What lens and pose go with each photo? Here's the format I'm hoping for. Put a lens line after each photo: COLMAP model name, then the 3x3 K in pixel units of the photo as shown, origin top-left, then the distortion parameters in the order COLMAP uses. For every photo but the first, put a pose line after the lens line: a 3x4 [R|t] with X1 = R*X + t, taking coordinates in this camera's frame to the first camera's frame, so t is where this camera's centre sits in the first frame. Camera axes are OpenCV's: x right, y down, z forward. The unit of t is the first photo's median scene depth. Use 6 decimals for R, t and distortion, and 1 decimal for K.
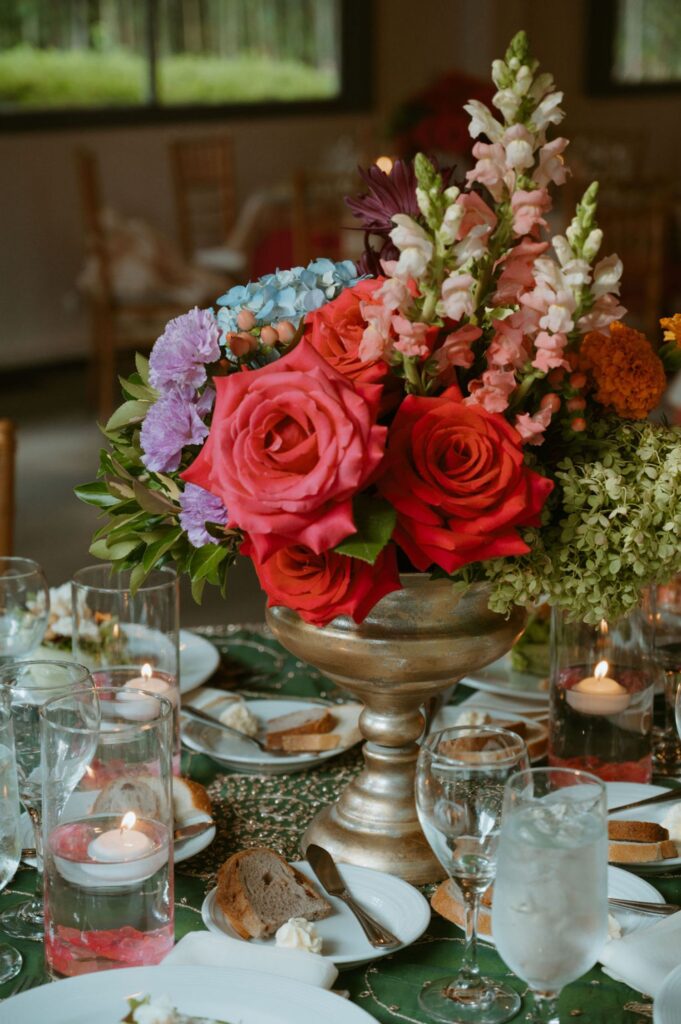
lens RADIAL K [[2218.1, 0, 340.5], [0, 2218.1, 512.0], [0, 0, 1]] dist [0.100843, -0.064121]
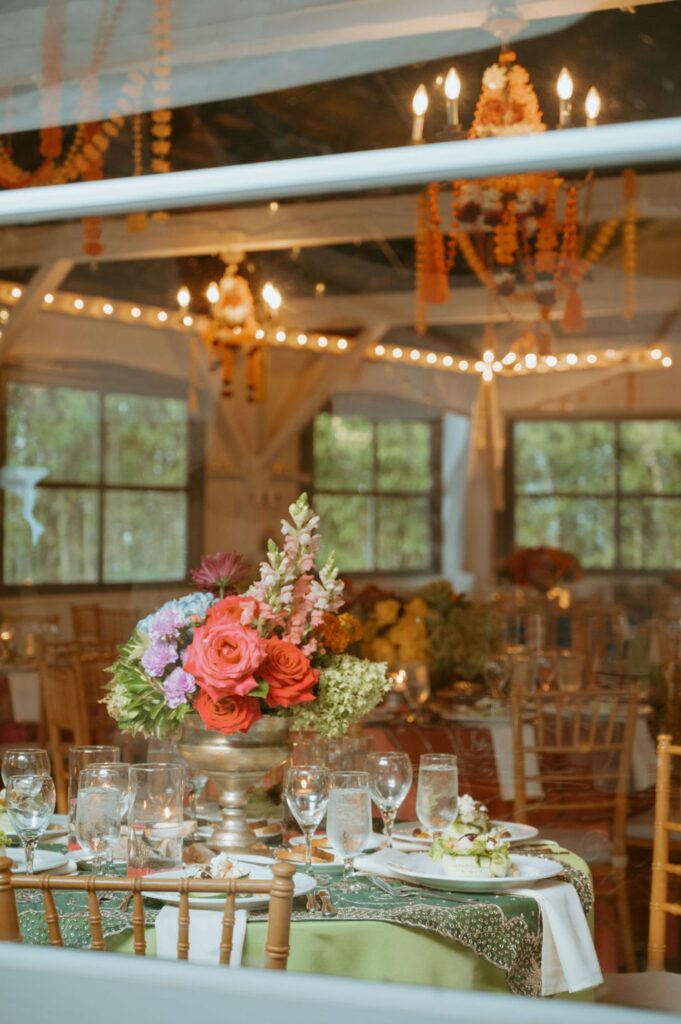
lens RADIAL K [[2218.1, 0, 340.5], [0, 2218.1, 512.0], [0, 0, 1]] dist [0.100843, -0.064121]
pose [[0.949492, -0.006632, 0.313720, -0.669037], [0.077601, 0.973685, -0.214279, 0.351494], [-0.304043, 0.227802, 0.925021, -1.352446]]
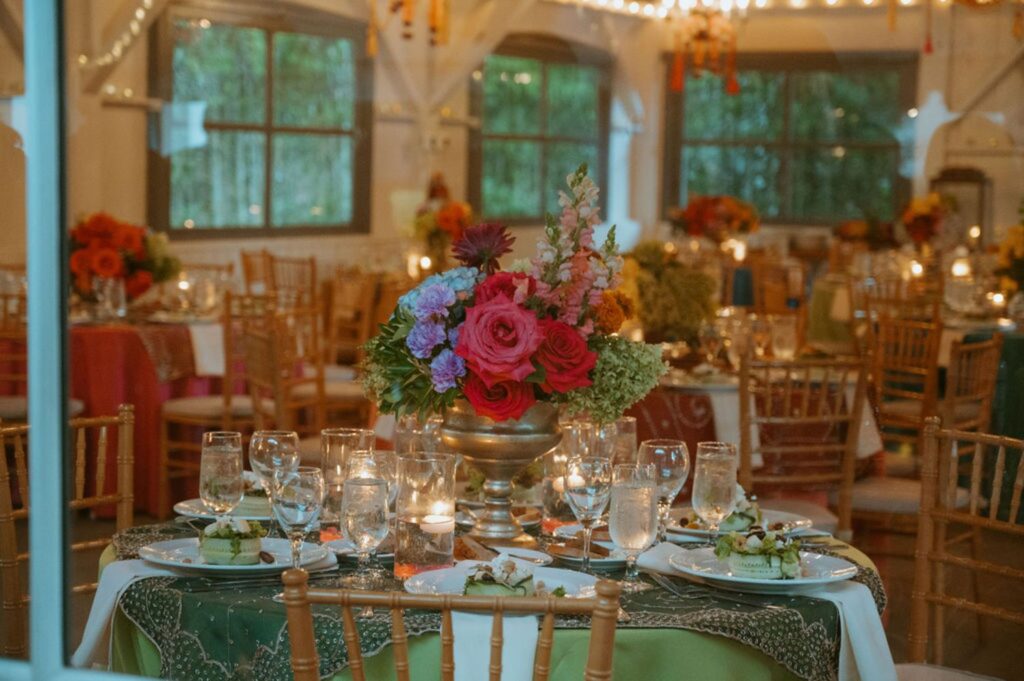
lens RADIAL K [[2218.1, 0, 550.1], [0, 2218.1, 340.9], [0, 0, 1]] dist [0.100843, -0.064121]
pose [[0.939522, -0.020694, 0.341864, -0.749229], [0.068592, 0.989319, -0.128621, 0.269463], [-0.335550, 0.144291, 0.930906, -1.139010]]
